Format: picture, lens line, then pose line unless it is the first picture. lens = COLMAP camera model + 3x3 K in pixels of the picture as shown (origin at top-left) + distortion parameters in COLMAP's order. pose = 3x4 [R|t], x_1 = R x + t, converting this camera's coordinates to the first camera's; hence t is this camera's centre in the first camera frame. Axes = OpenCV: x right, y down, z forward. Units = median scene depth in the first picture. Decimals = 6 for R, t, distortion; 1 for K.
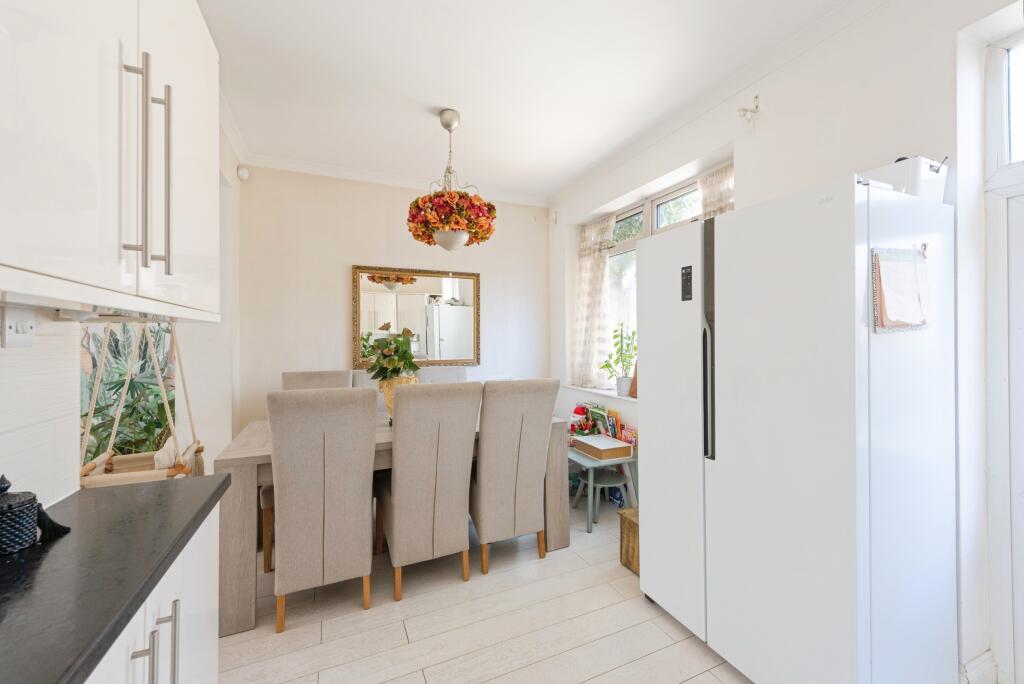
lens RADIAL K [[399.5, 0, 513.3], [0, 399.5, 328.5], [0, 0, 1]] dist [0.001461, -0.000040]
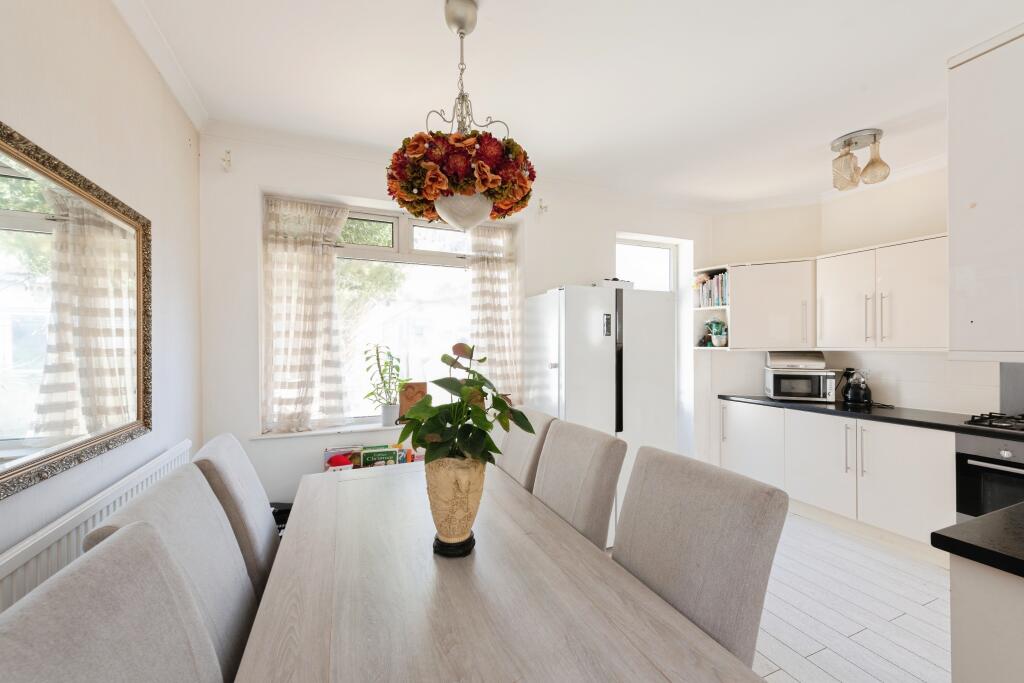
lens RADIAL K [[399.5, 0, 514.3], [0, 399.5, 344.6], [0, 0, 1]] dist [0.001461, -0.000040]
pose [[0.037438, 0.009741, 0.999251, -0.657214], [-0.018229, 0.999793, -0.009063, -0.008694], [-0.999133, -0.017876, 0.037607, 0.755088]]
